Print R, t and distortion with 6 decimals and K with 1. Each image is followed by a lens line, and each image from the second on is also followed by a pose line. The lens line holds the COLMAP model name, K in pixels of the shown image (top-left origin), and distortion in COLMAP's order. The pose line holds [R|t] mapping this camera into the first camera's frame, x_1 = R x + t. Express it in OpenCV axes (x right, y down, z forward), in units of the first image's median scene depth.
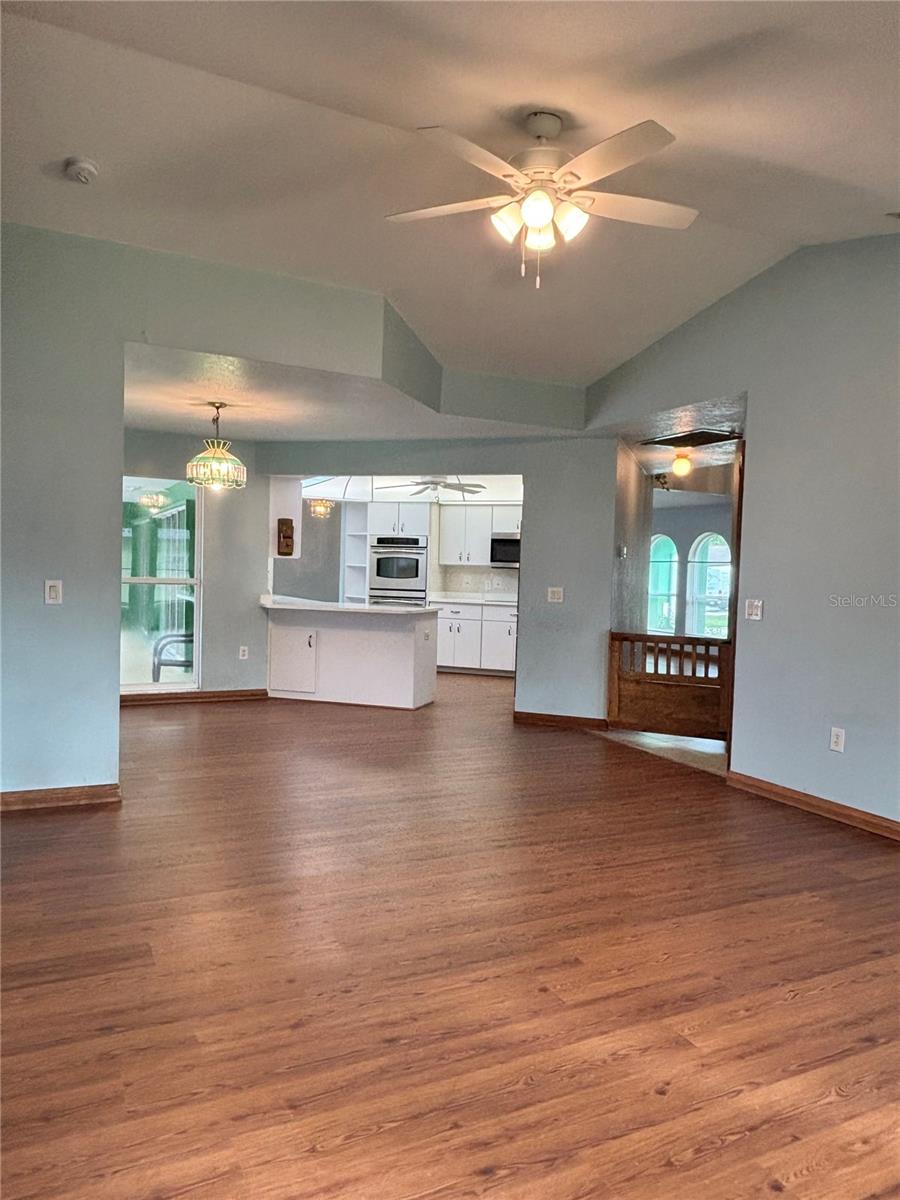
lens RADIAL K [[817.7, 0, 452.0], [0, 817.7, 600.7], [0, 0, 1]] dist [0.048296, -0.108415]
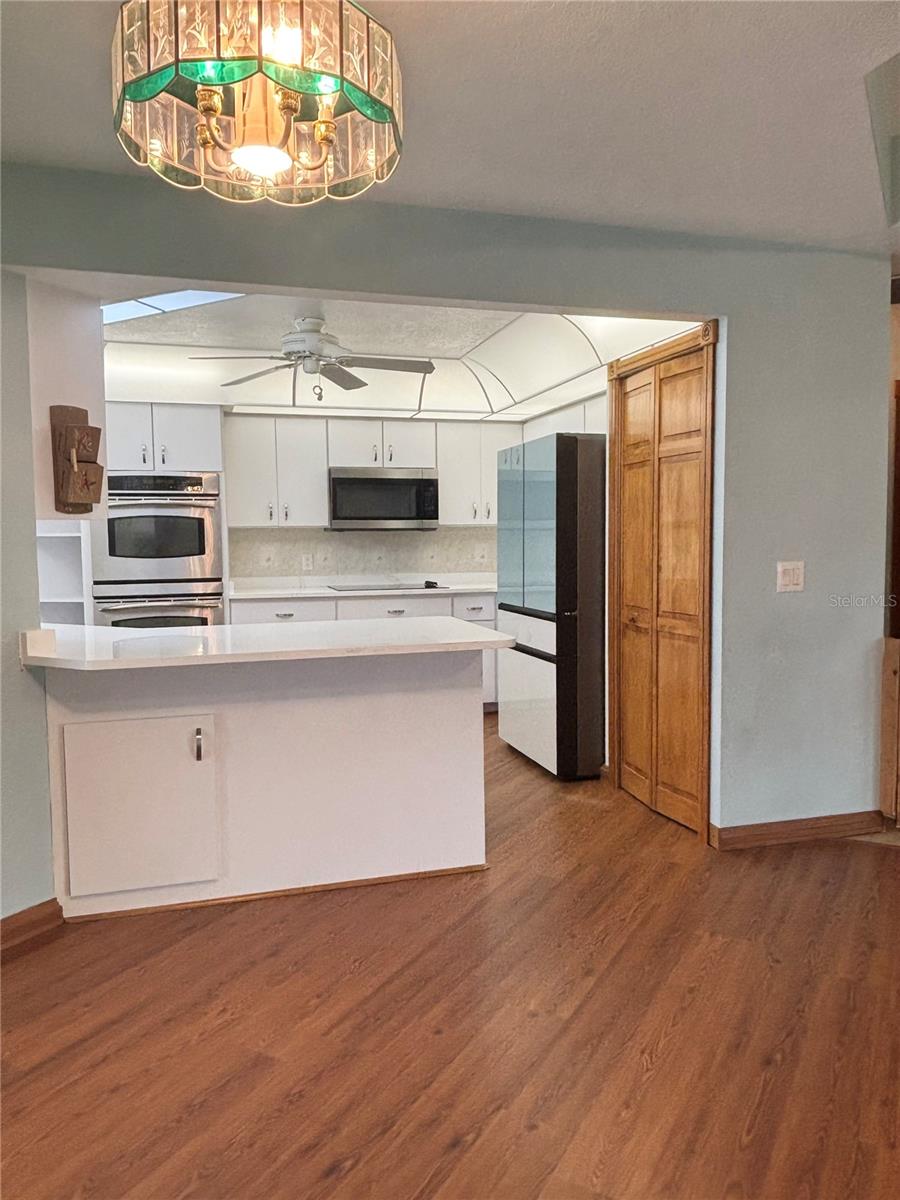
lens RADIAL K [[869.3, 0, 456.1], [0, 869.3, 597.6], [0, 0, 1]] dist [0.070109, -0.110925]
pose [[0.818538, -0.079071, 0.568985, -0.290030], [0.055885, 0.996744, 0.058120, -0.031550], [-0.571728, -0.015775, 0.820292, 0.599942]]
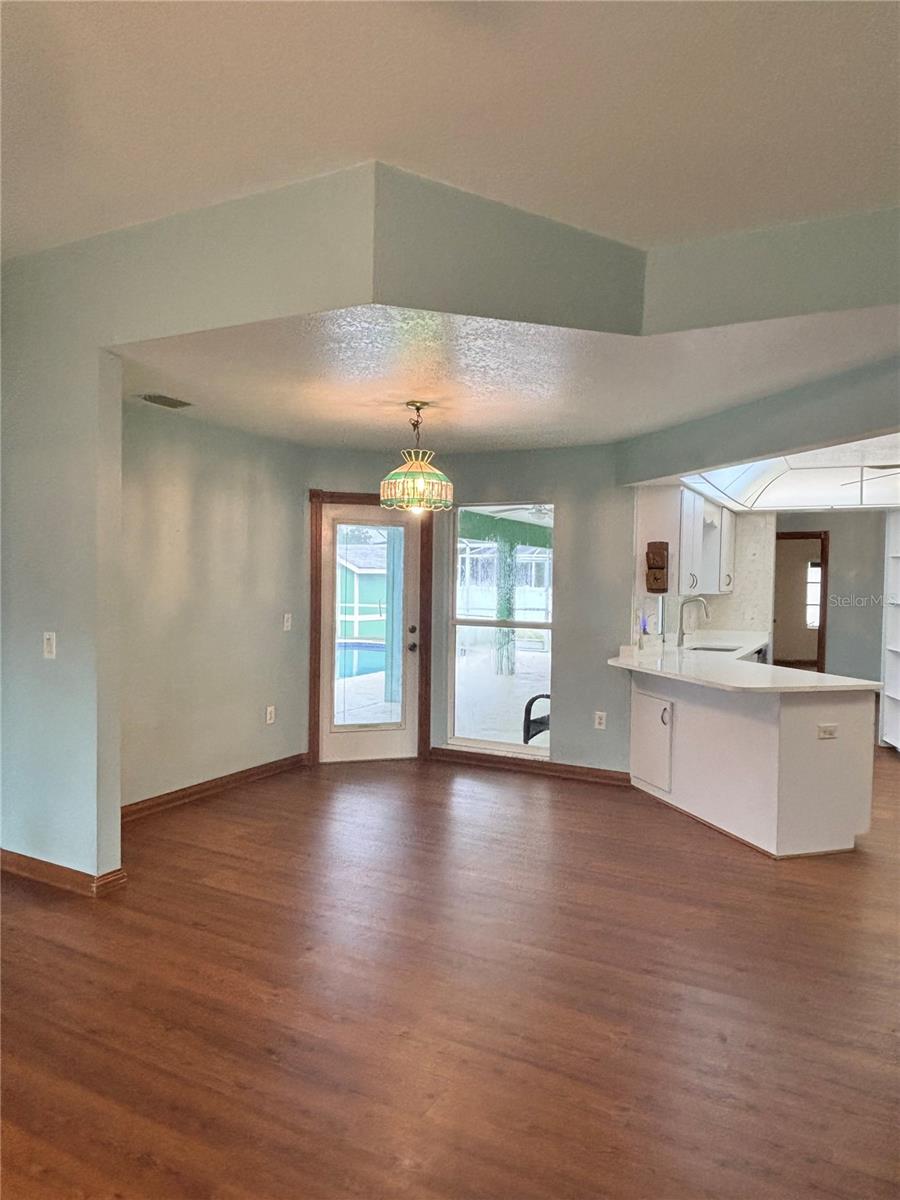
lens RADIAL K [[774.9, 0, 451.9], [0, 774.9, 599.9], [0, 0, 1]] dist [0.002073, 0.000216]
pose [[0.580051, -0.000701, -0.814580, 0.252039], [-0.028773, 0.999358, -0.021349, -0.029338], [0.814072, 0.035821, 0.579658, 0.458411]]
